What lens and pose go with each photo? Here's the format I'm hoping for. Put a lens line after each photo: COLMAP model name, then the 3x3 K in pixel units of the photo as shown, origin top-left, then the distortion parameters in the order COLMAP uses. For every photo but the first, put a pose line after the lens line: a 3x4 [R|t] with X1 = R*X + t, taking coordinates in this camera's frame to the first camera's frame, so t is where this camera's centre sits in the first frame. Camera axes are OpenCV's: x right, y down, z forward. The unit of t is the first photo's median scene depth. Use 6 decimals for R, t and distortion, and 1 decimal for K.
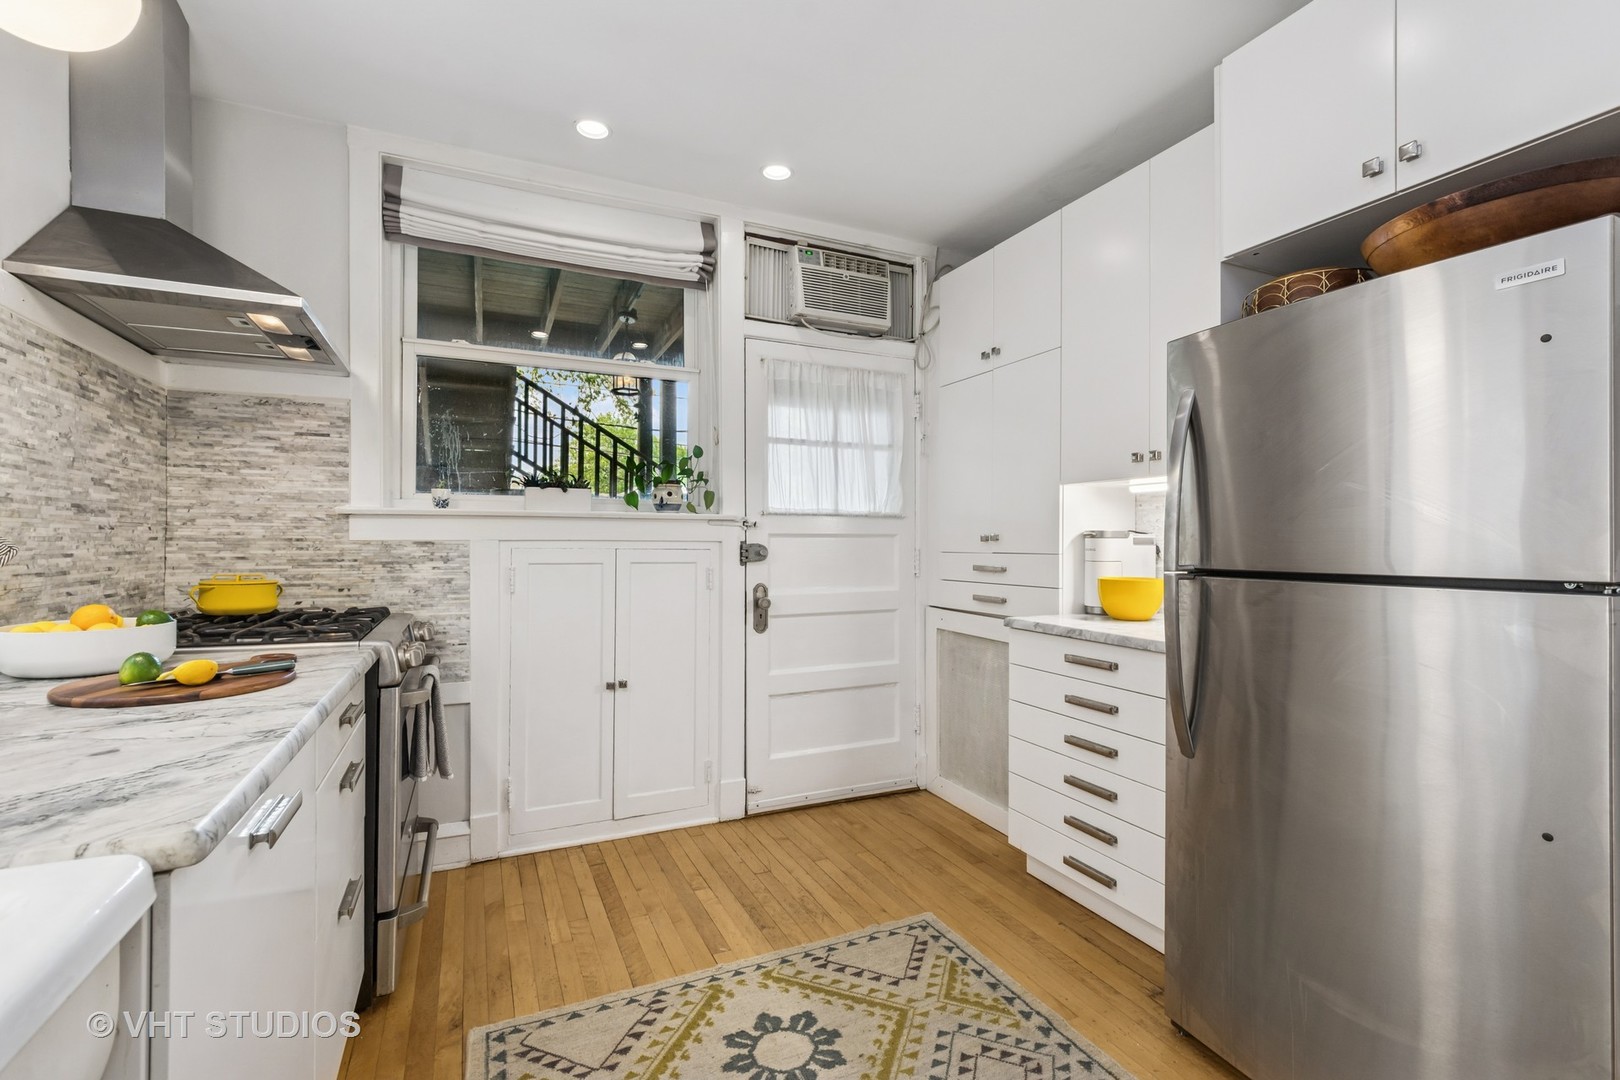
lens RADIAL K [[728.0, 0, 812.0], [0, 728.0, 545.3], [0, 0, 1]] dist [0.001803, -0.003059]
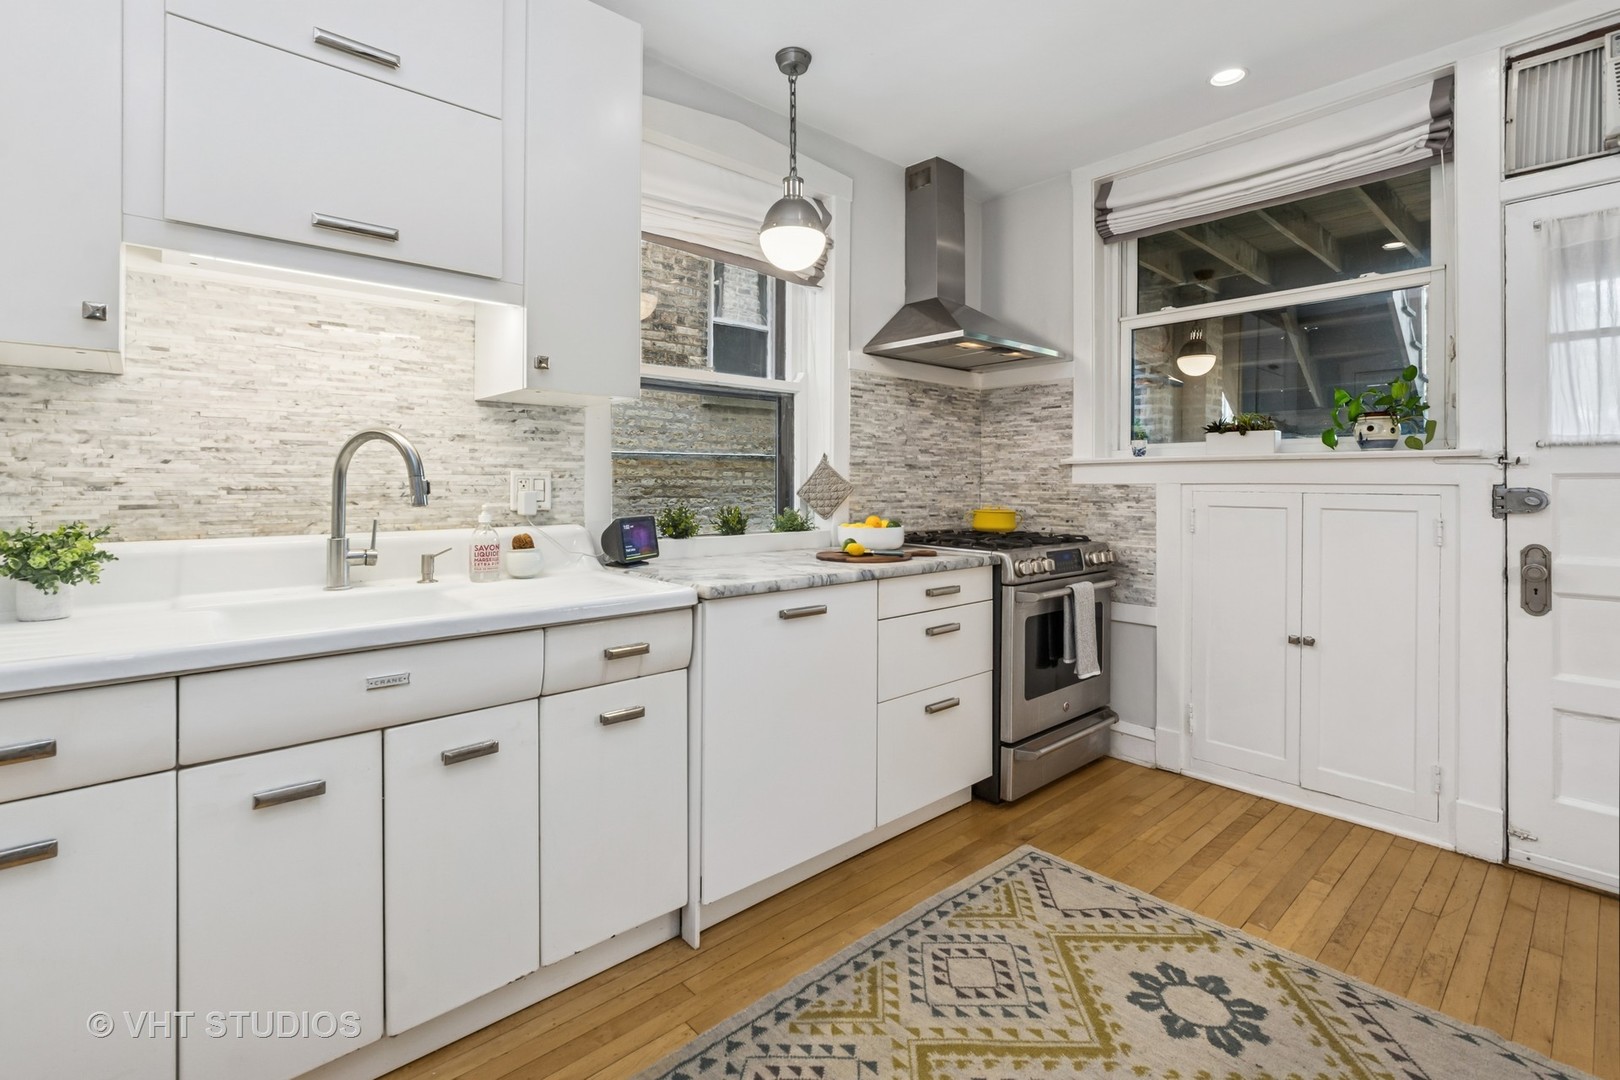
lens RADIAL K [[728.0, 0, 785.3], [0, 728.0, 489.4], [0, 0, 1]] dist [0.001803, -0.003059]
pose [[0.278607, 0.004975, -0.960392, 0.484171], [-0.007643, 0.999966, 0.002962, 0.002981], [0.960375, 0.006515, 0.278635, 0.128993]]
